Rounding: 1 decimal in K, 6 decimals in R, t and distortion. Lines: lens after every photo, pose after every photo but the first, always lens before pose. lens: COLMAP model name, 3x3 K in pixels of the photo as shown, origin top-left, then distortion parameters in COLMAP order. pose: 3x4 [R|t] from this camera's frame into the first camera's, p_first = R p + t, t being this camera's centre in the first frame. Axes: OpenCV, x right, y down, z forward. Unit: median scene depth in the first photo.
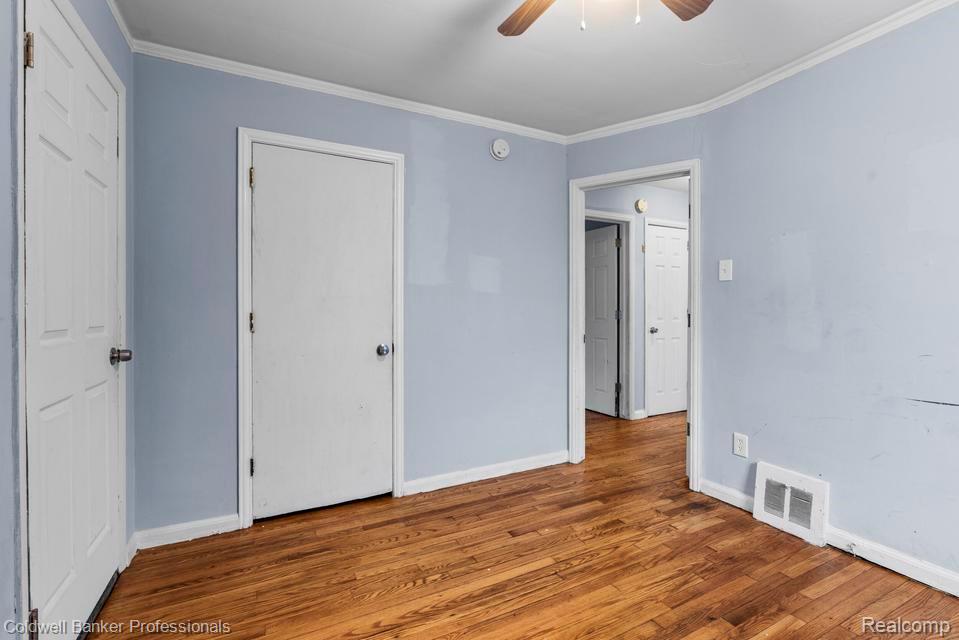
lens RADIAL K [[428.3, 0, 479.1], [0, 428.3, 315.2], [0, 0, 1]] dist [0.000350, 0.000577]
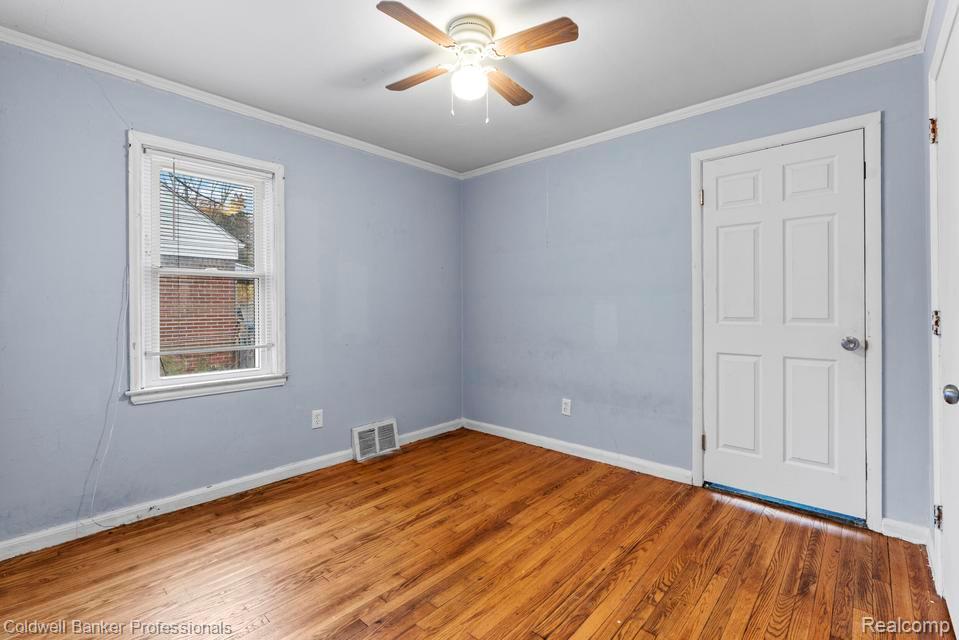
lens RADIAL K [[428.3, 0, 481.4], [0, 428.3, 315.8], [0, 0, 1]] dist [0.000350, 0.000577]
pose [[-0.936442, 0.006432, -0.350765, 0.612582], [0.001835, 0.999908, 0.013437, -0.005043], [0.350819, 0.011940, -0.936367, 1.845915]]
